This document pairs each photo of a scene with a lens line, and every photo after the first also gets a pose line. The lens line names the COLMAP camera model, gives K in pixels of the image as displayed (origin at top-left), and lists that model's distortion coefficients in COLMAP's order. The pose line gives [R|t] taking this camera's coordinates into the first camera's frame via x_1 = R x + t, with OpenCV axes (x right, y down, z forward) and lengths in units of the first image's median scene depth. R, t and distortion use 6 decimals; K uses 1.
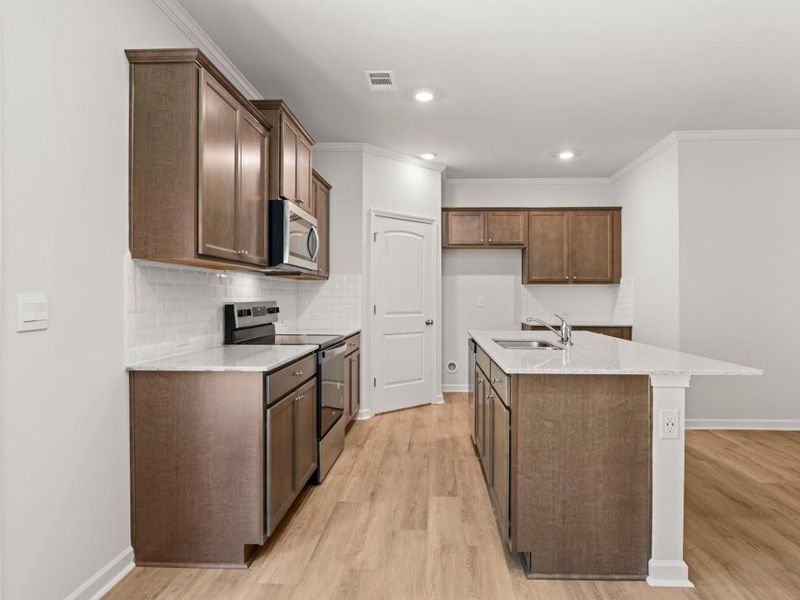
lens RADIAL K [[469.1, 0, 421.4], [0, 469.1, 294.4], [0, 0, 1]] dist [-0.002145, 0.000579]
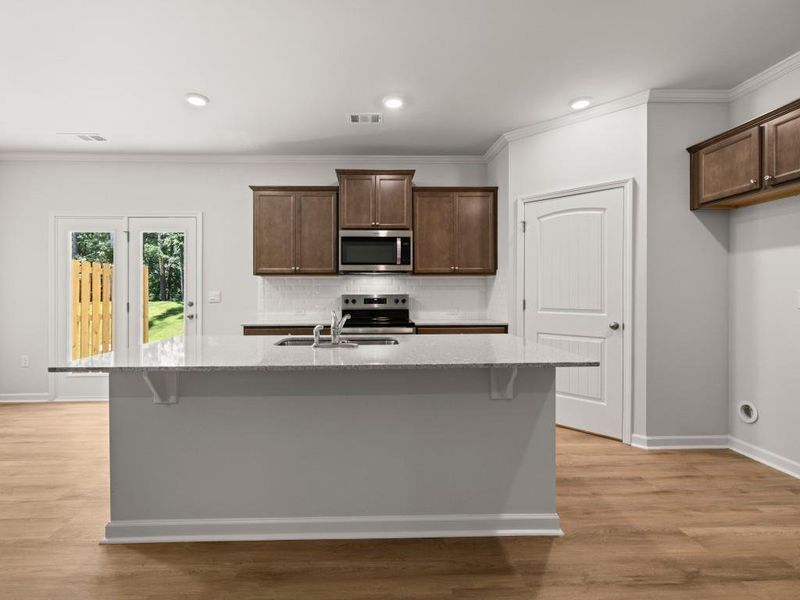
lens RADIAL K [[379.0, 0, 379.5], [0, 379.0, 292.2], [0, 0, 1]] dist [0.000309, 0.000150]
pose [[0.058212, 0.000941, -0.998304, 0.628219], [0.009146, 0.999957, 0.001476, 0.004259], [0.998262, -0.009216, 0.058201, 0.663548]]
